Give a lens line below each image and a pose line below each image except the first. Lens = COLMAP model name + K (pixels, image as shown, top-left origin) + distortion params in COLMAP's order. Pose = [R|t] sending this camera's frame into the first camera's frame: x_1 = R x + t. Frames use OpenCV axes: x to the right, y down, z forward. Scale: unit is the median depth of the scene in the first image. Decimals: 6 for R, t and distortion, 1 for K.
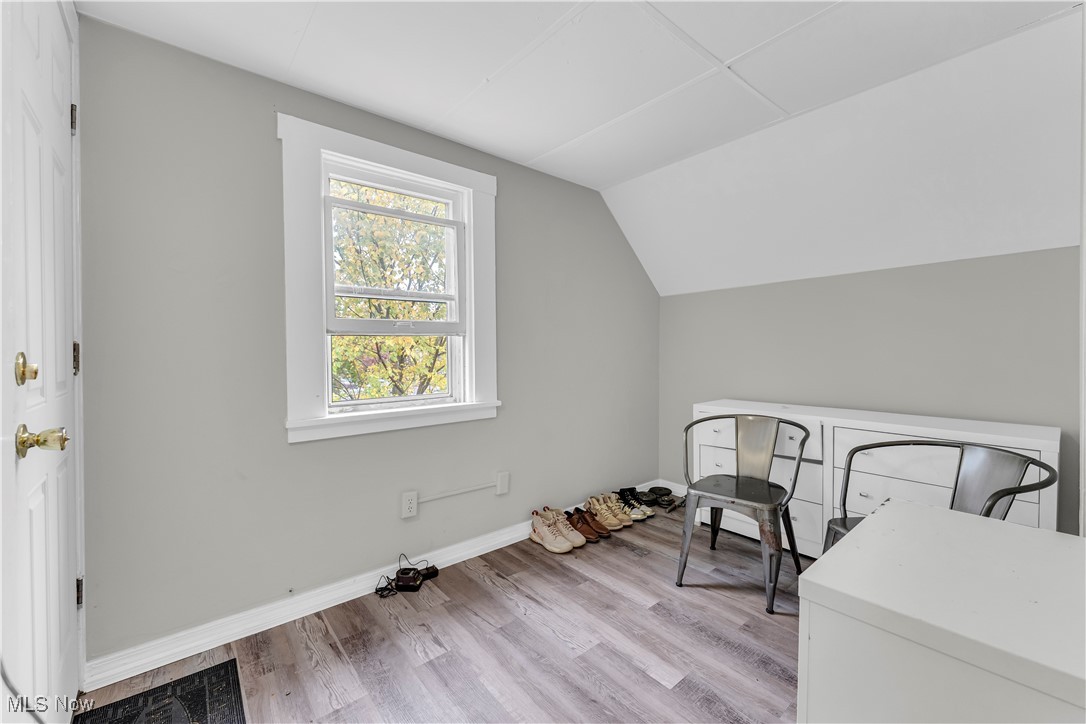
lens RADIAL K [[440.7, 0, 543.0], [0, 440.7, 362.0], [0, 0, 1]] dist [-0.002772, -0.000122]
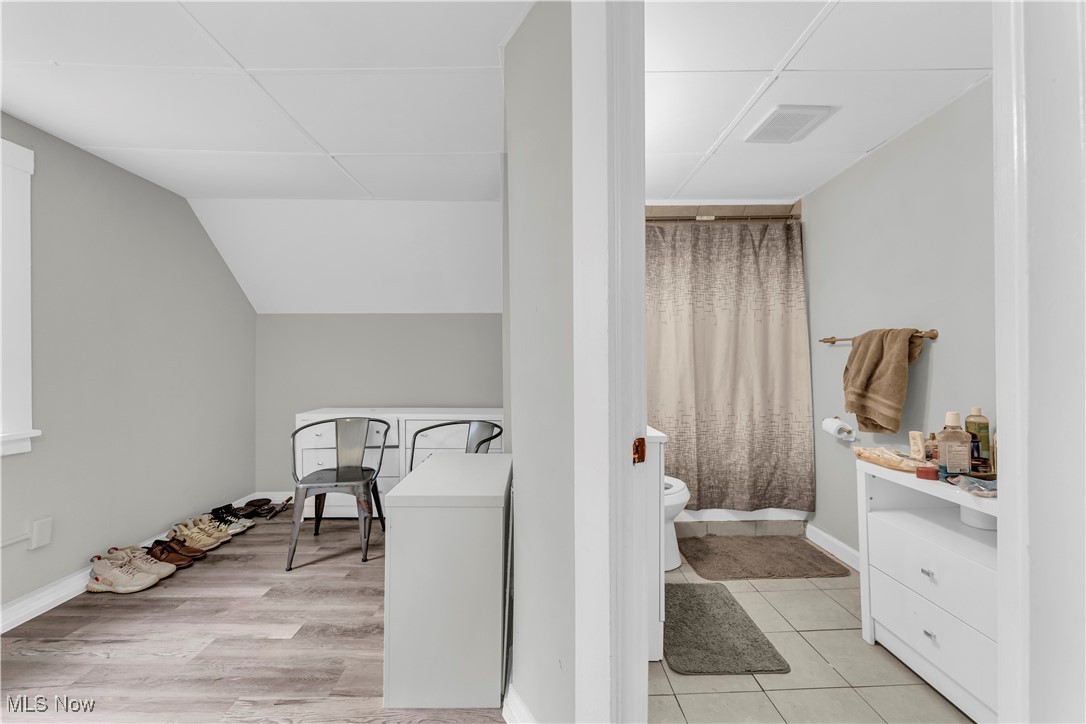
lens RADIAL K [[427.4, 0, 547.1], [0, 427.4, 363.4], [0, 0, 1]] dist [-0.003010, -0.000135]
pose [[0.623930, 0.006016, 0.781457, -0.131509], [0.014073, 0.999722, -0.018932, -0.005768], [-0.781353, 0.022810, 0.623672, -0.218233]]
